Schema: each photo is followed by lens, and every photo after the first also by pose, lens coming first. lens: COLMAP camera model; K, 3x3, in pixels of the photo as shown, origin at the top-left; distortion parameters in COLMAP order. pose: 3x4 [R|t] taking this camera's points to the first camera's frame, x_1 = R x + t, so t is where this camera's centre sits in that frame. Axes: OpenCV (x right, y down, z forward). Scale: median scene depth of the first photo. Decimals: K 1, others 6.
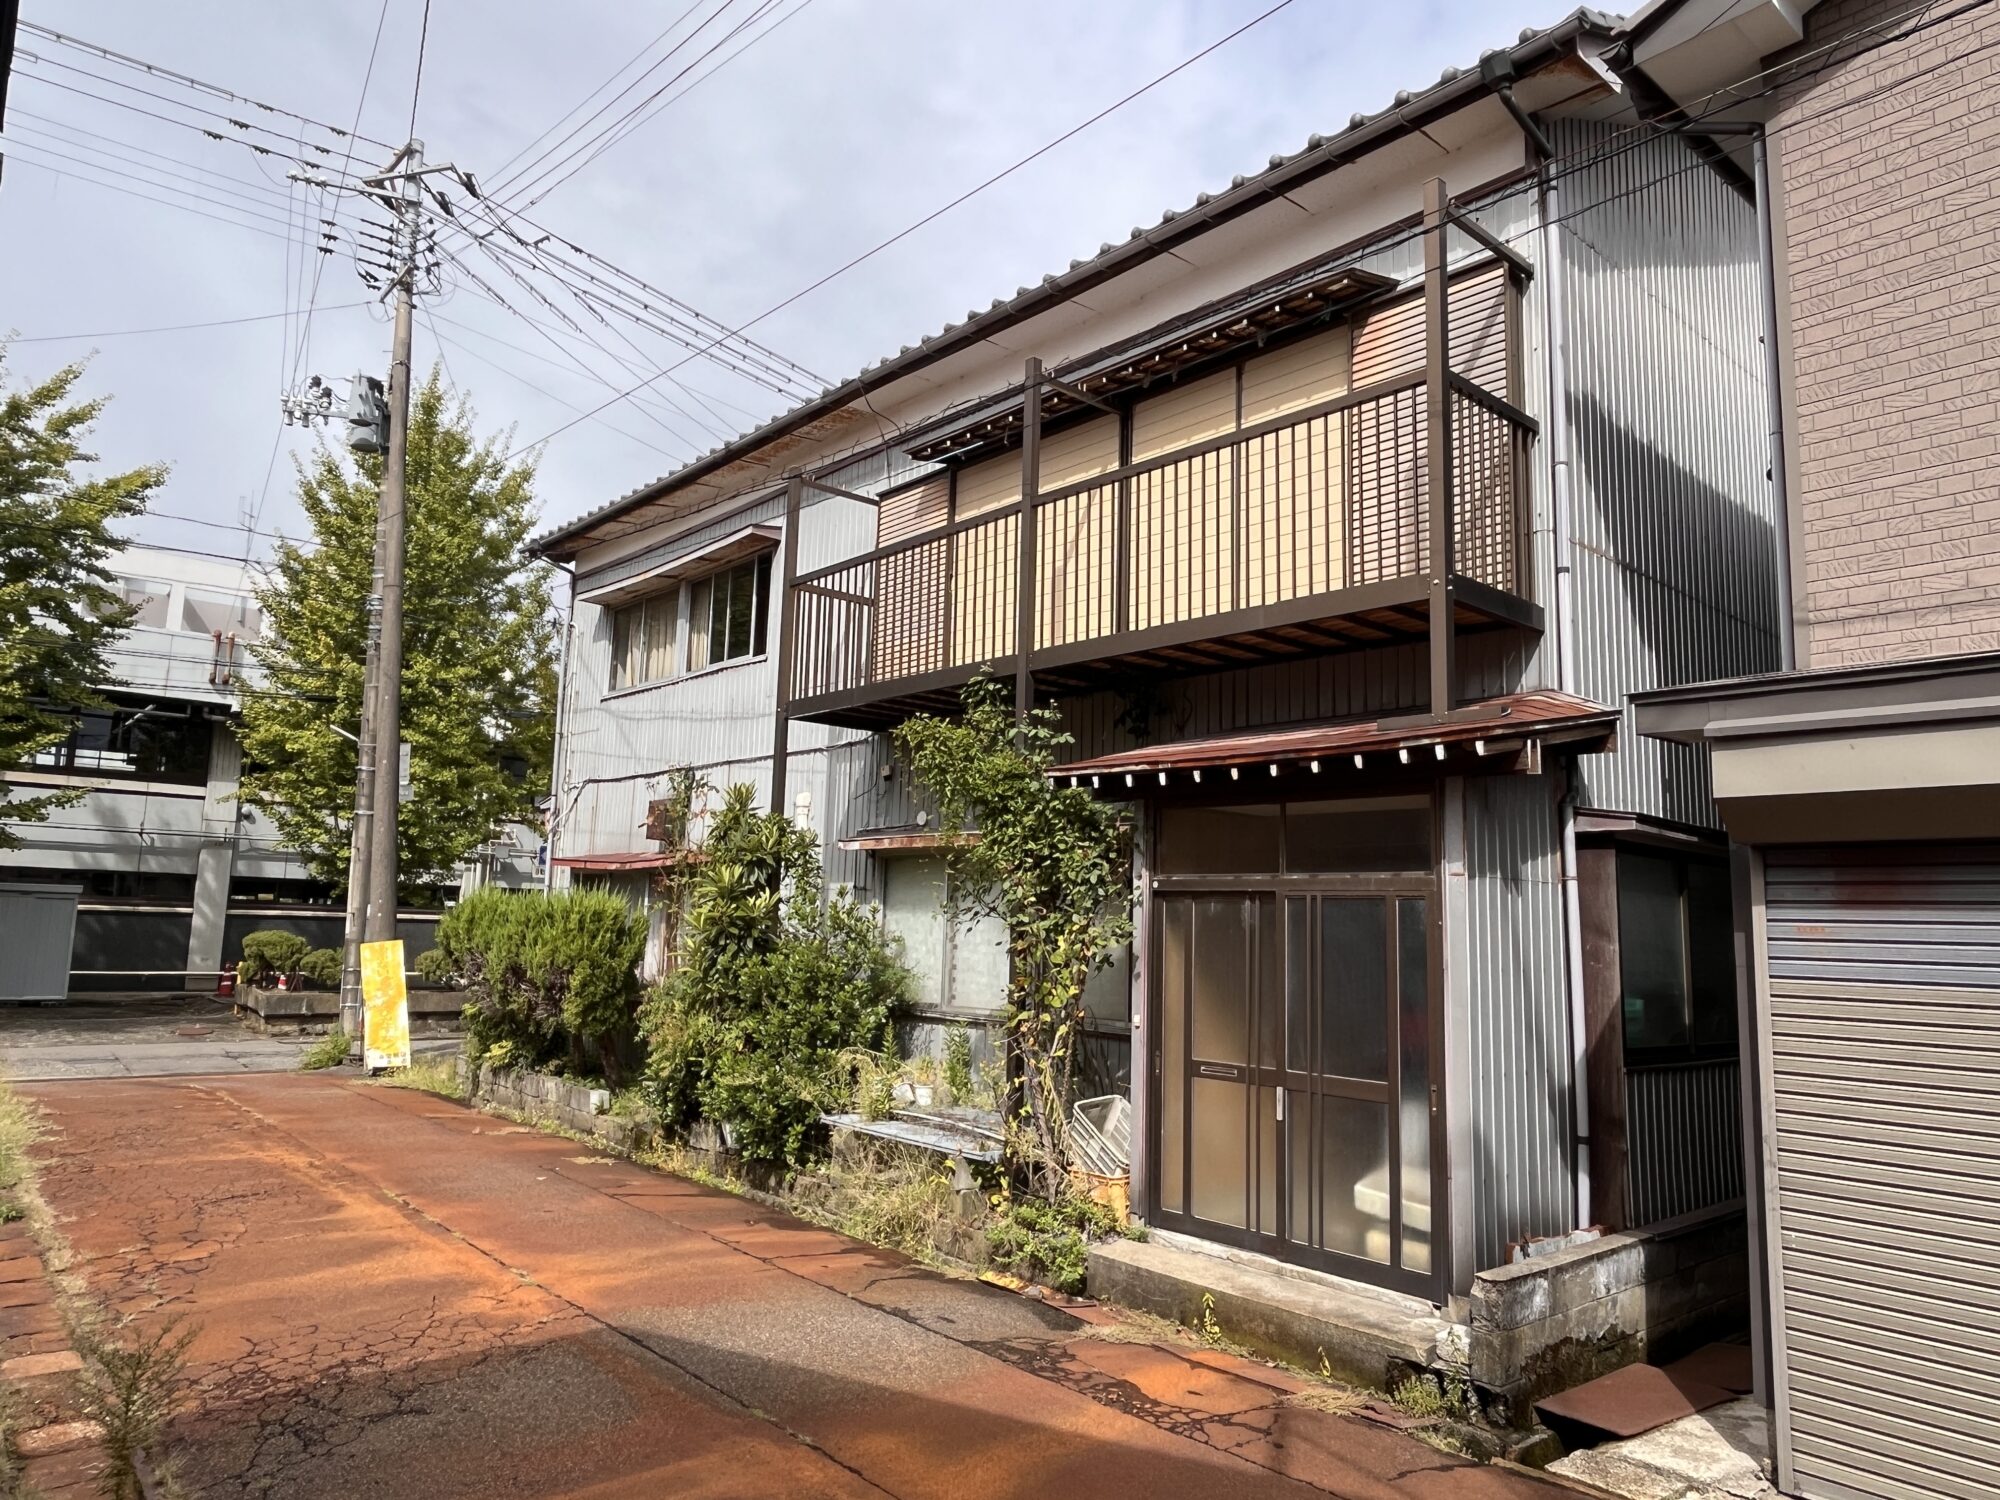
lens RADIAL K [[1398.4, 0, 998.8], [0, 1398.4, 746.6], [0, 0, 1]] dist [0.001326, -0.000056]
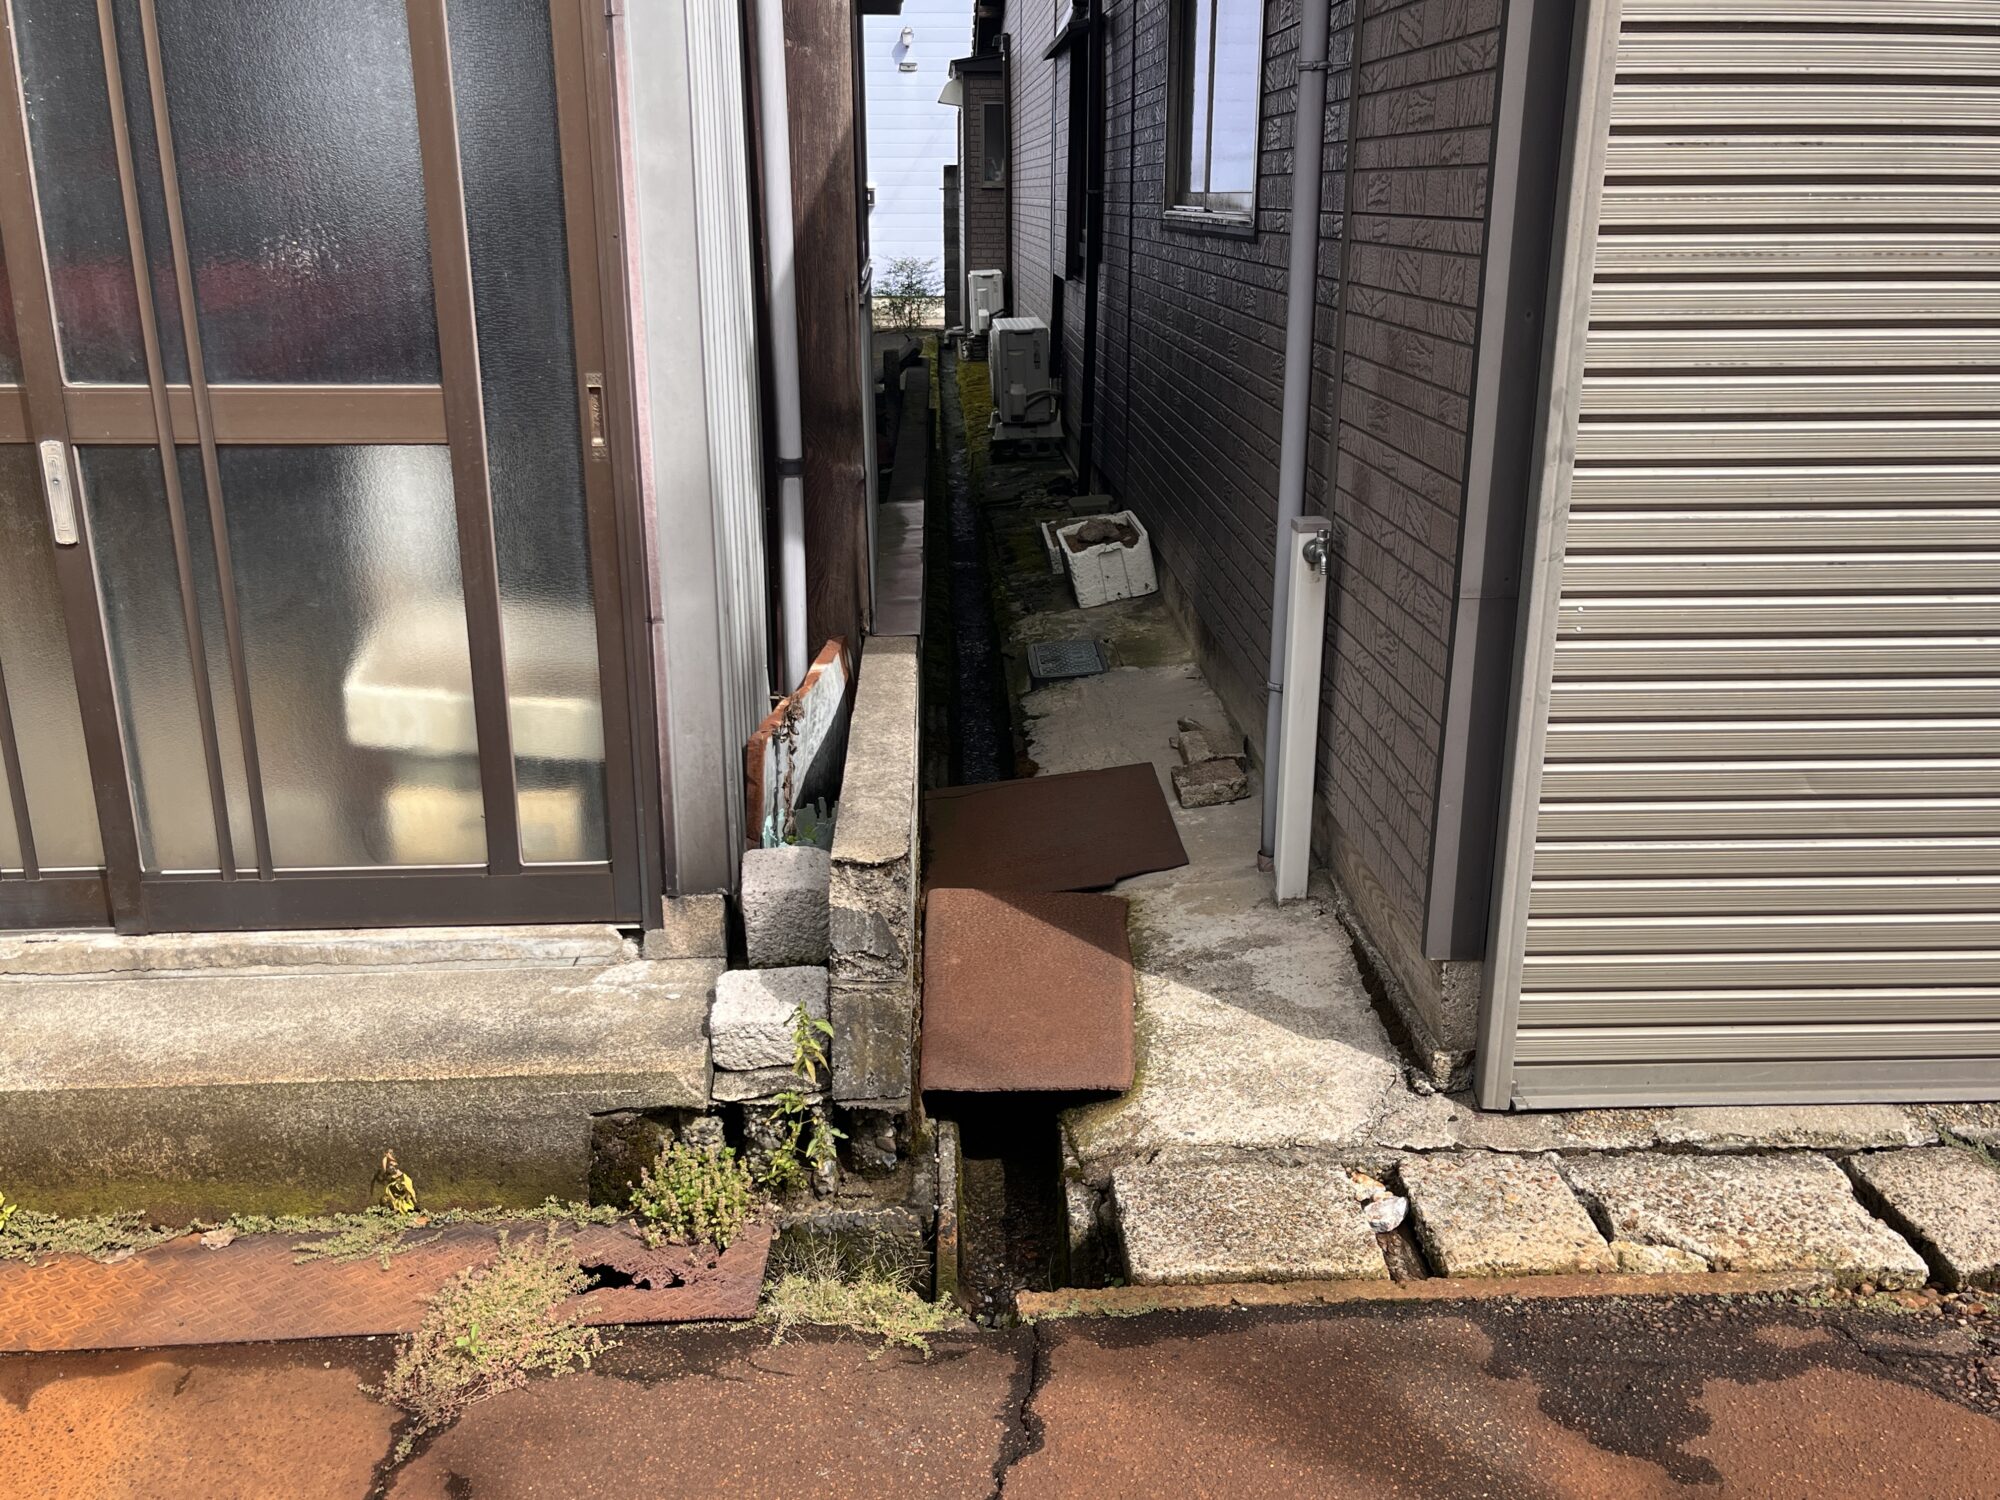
lens RADIAL K [[1768.1, 0, 999.3], [0, 1768.1, 747.1], [0, 0, 1]] dist [0.021783, 0.002657]
pose [[0.600725, -0.255846, 0.757412, 0.012434], [-0.098630, 0.916454, 0.387795, 0.147559], [-0.793348, -0.307662, 0.525303, 0.665146]]
